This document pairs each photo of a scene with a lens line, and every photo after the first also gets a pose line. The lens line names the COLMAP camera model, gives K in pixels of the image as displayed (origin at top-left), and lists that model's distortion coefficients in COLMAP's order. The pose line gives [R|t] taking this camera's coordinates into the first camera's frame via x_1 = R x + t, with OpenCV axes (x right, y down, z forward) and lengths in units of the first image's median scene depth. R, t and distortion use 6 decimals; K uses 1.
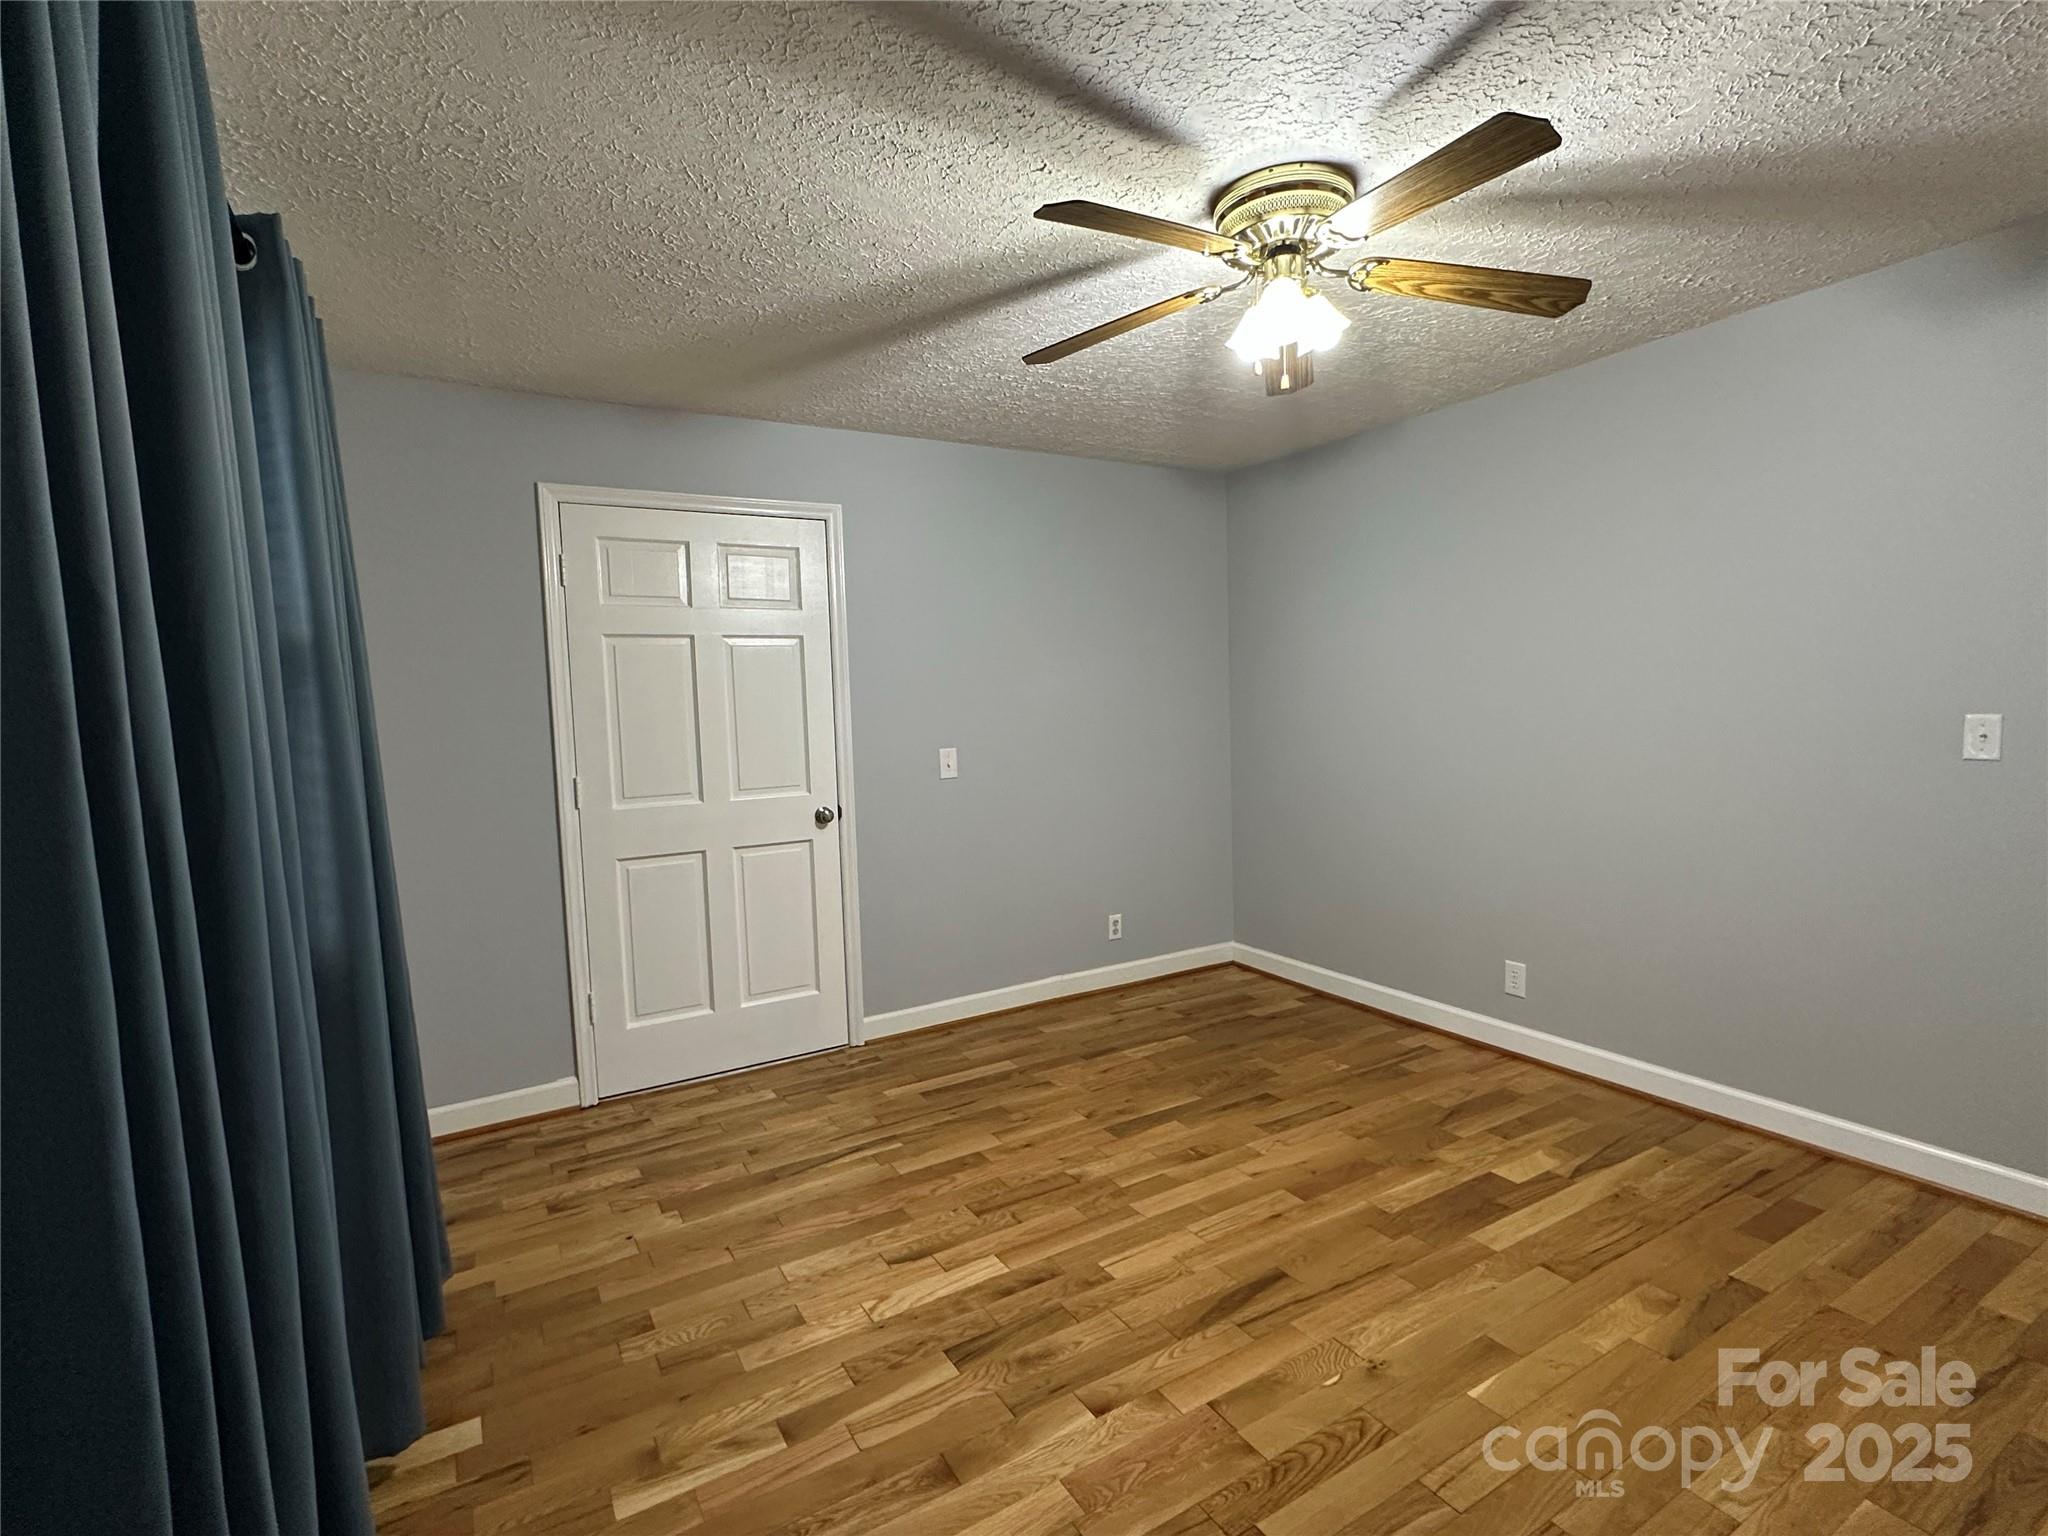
lens RADIAL K [[953.9, 0, 1036.9], [0, 953.9, 777.1], [0, 0, 1]] dist [-0.004131, 0.000823]
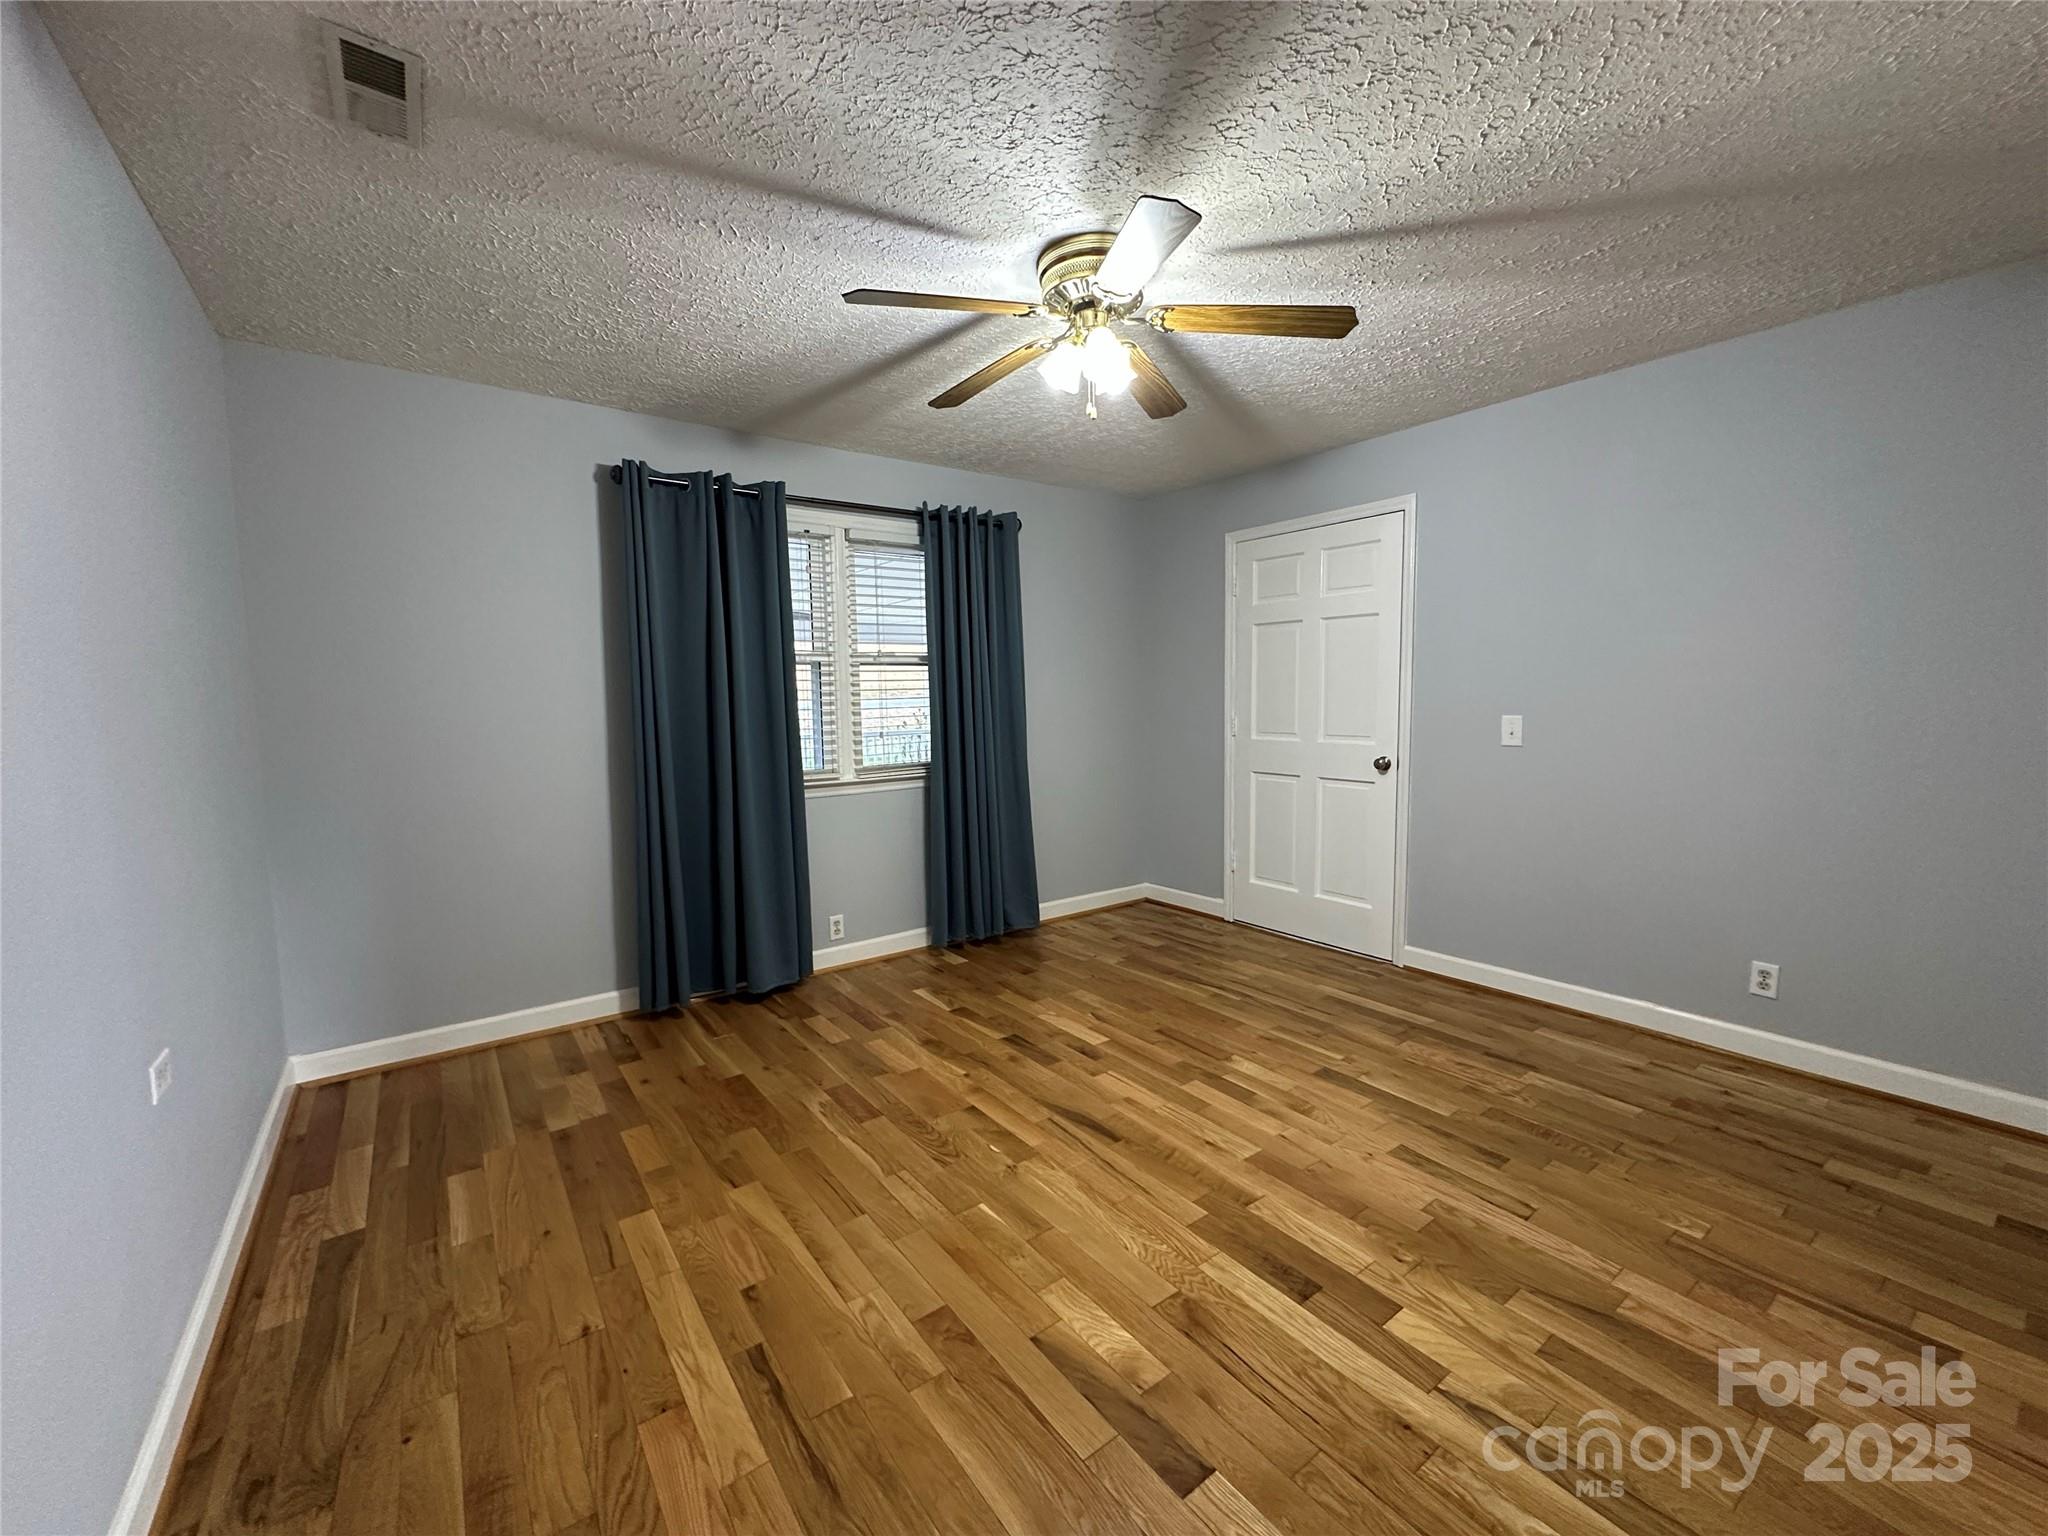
lens RADIAL K [[827.9, 0, 1042.1], [0, 827.9, 775.5], [0, 0, 1]] dist [-0.002028, -0.000666]
pose [[0.113904, 0.129451, -0.985022, 0.868904], [-0.070934, 0.990004, 0.121903, -0.047331], [0.990956, 0.055986, 0.121948, 0.523284]]
